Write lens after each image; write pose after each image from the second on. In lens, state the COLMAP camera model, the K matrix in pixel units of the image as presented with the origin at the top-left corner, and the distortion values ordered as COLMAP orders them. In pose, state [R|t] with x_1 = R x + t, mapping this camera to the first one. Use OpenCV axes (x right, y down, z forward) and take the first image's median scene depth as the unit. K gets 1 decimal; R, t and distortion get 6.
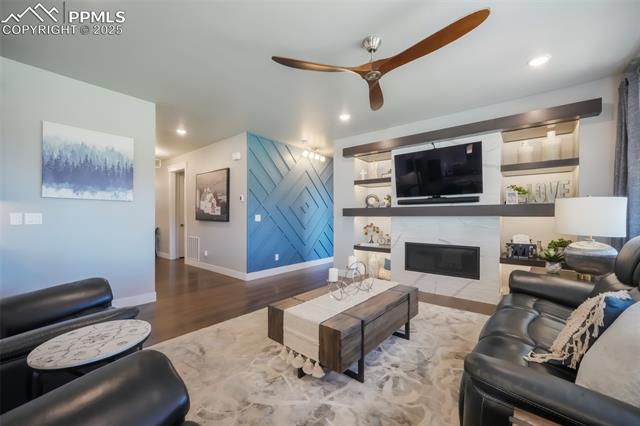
lens RADIAL K [[259.6, 0, 317.6], [0, 259.6, 215.3], [0, 0, 1]] dist [-0.001947, -0.000151]
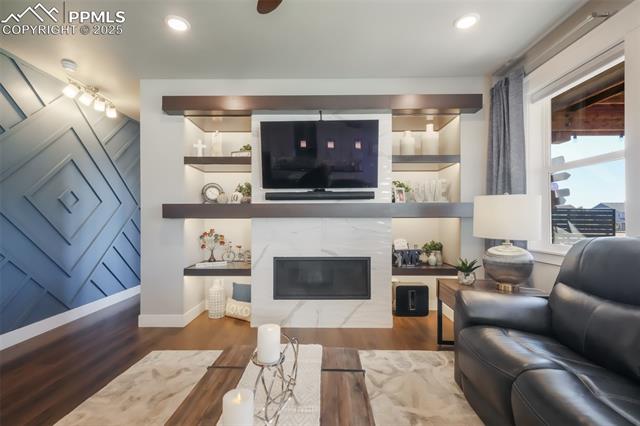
lens RADIAL K [[295.6, 0, 319.5], [0, 295.6, 214.9], [0, 0, 1]] dist [0.009831, -0.000672]
pose [[0.779223, 0.001495, 0.626745, -0.043186], [0.001210, 0.999992, -0.003889, -0.000694], [-0.626745, 0.003789, 0.779215, 0.341890]]
